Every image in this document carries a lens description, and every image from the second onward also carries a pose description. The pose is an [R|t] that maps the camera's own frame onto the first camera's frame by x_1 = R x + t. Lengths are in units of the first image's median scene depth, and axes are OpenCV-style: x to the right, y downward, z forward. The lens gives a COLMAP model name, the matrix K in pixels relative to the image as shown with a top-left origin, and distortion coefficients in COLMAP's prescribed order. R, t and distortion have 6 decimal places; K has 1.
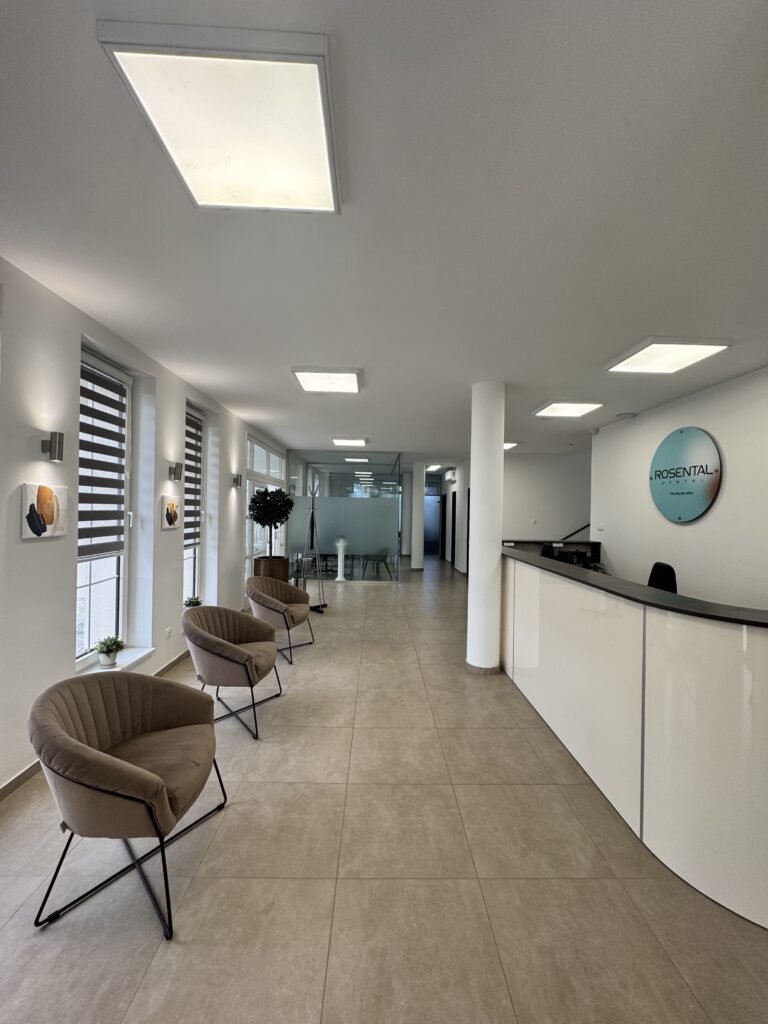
lens RADIAL K [[412.3, 0, 384.0], [0, 412.3, 512.0], [0, 0, 1]] dist [-0.001684, -0.000128]
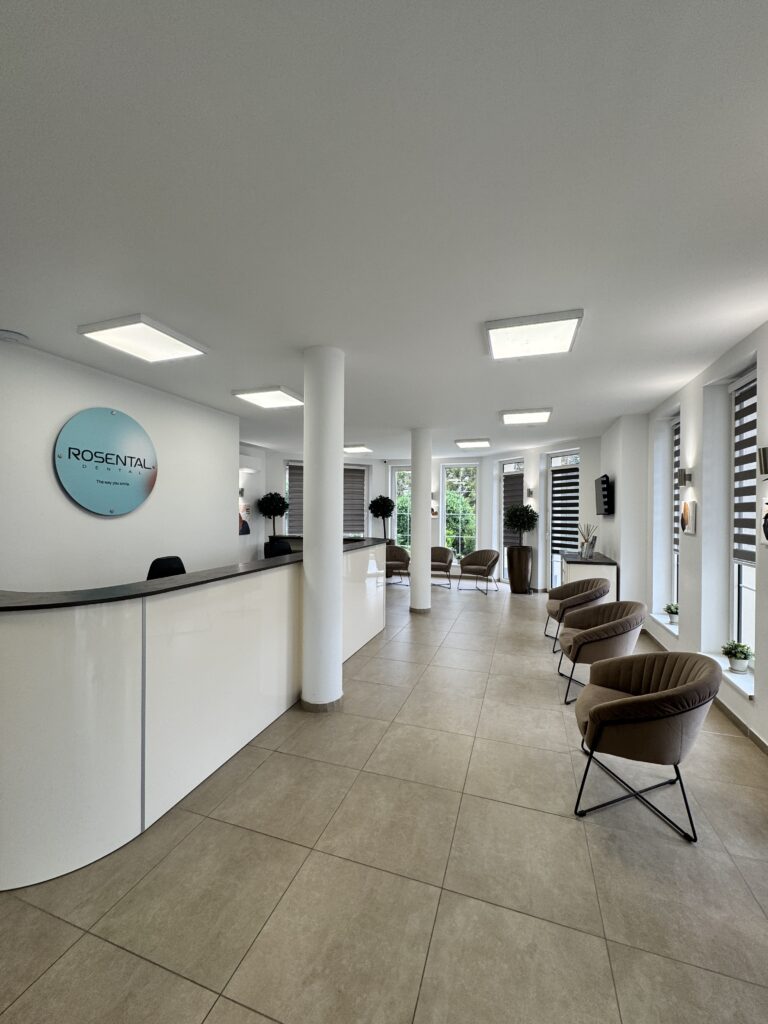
lens RADIAL K [[412.3, 0, 384.0], [0, 412.3, 512.0], [0, 0, 1]] dist [-0.001684, -0.000128]
pose [[-0.941305, -0.027131, 0.336465, -0.130591], [-0.024775, 0.999629, 0.011293, -0.007278], [-0.336647, 0.002294, -0.941628, 1.643363]]
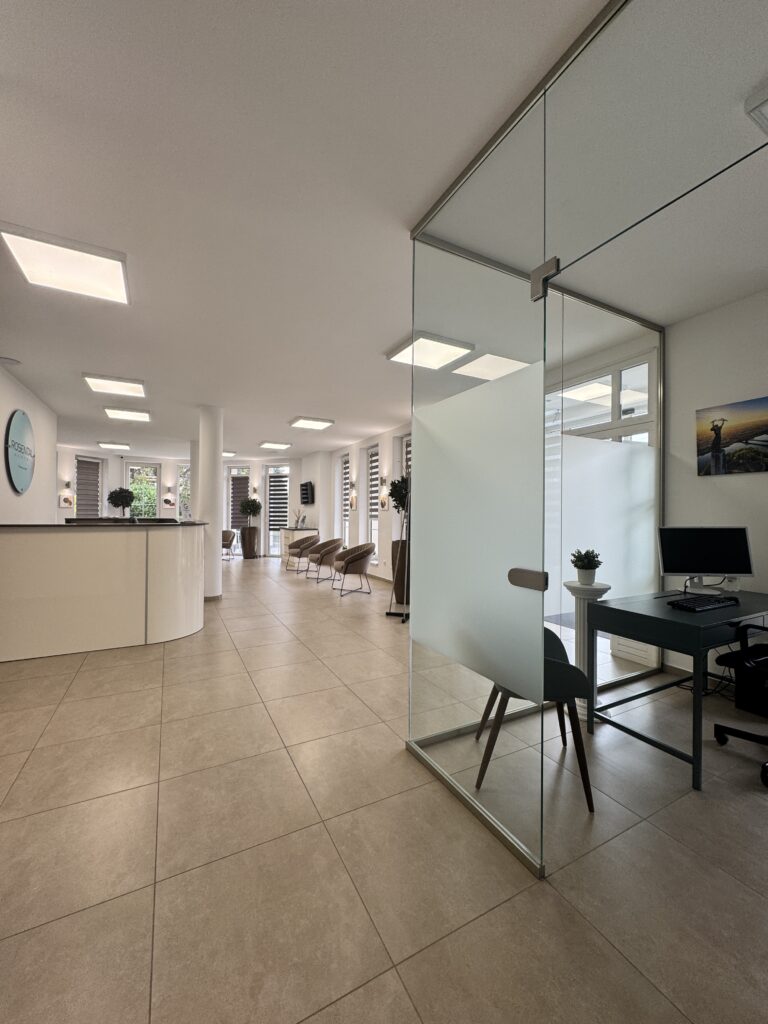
lens RADIAL K [[412.3, 0, 384.0], [0, 412.3, 512.0], [0, 0, 1]] dist [-0.001684, -0.000128]
pose [[-0.891254, -0.028956, -0.452579, 0.348645], [-0.026335, 0.999580, -0.012094, 0.065790], [0.452739, 0.001140, -0.891642, 2.491829]]
